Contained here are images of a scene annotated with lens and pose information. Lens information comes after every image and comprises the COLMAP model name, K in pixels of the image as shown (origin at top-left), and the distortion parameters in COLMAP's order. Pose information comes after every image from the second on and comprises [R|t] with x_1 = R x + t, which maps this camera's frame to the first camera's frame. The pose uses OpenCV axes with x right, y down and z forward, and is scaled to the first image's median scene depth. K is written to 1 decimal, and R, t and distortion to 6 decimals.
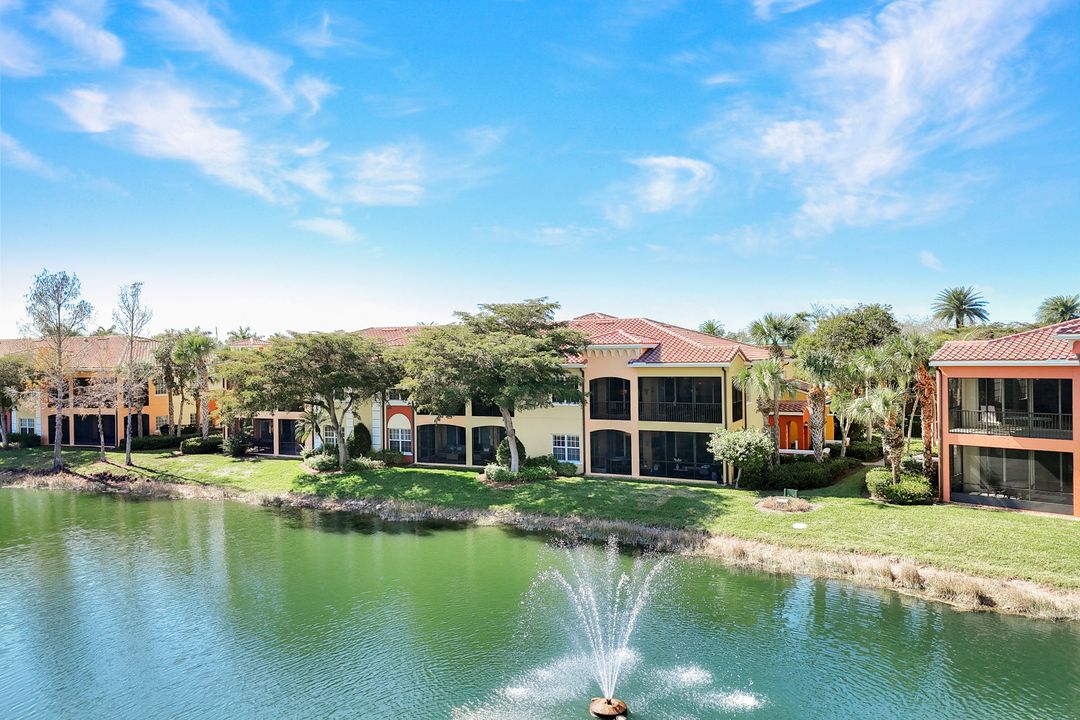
lens RADIAL K [[796.0, 0, 540.0], [0, 796.0, 360.0], [0, 0, 1]] dist [0.086605, -0.092333]
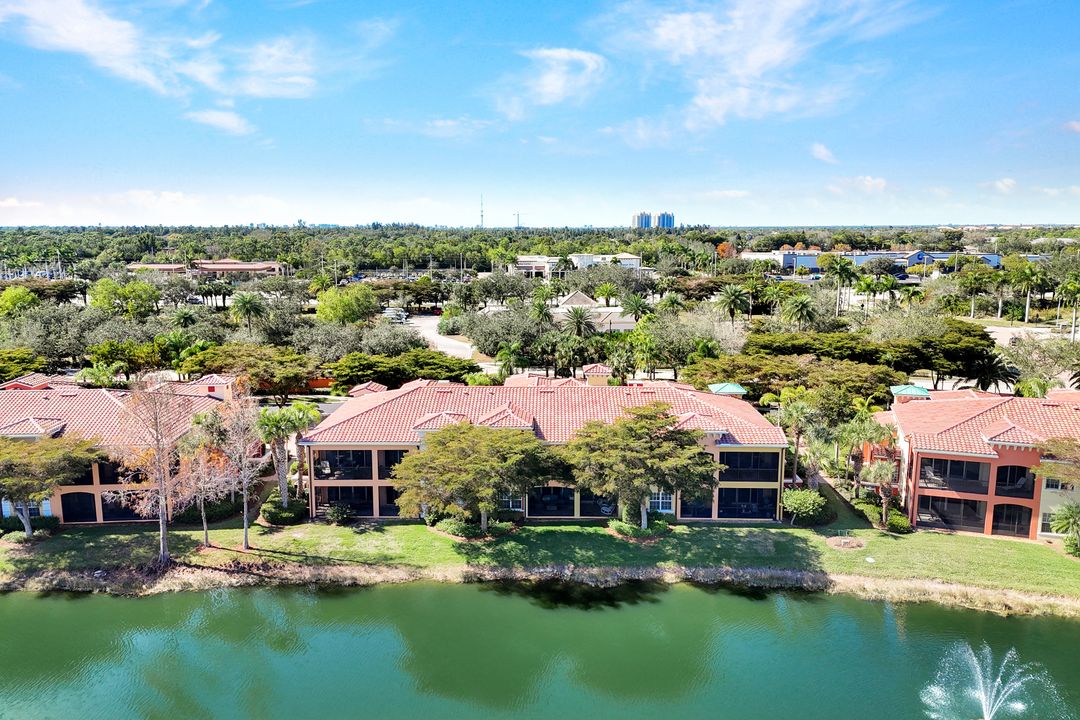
lens RADIAL K [[796.0, 0, 540.0], [0, 796.0, 360.0], [0, 0, 1]] dist [0.086605, -0.092333]
pose [[0.890726, -0.064086, 0.449999, -0.810243], [-0.007691, 0.987744, 0.155892, -0.368615], [-0.454475, -0.142318, 0.879317, -0.104637]]
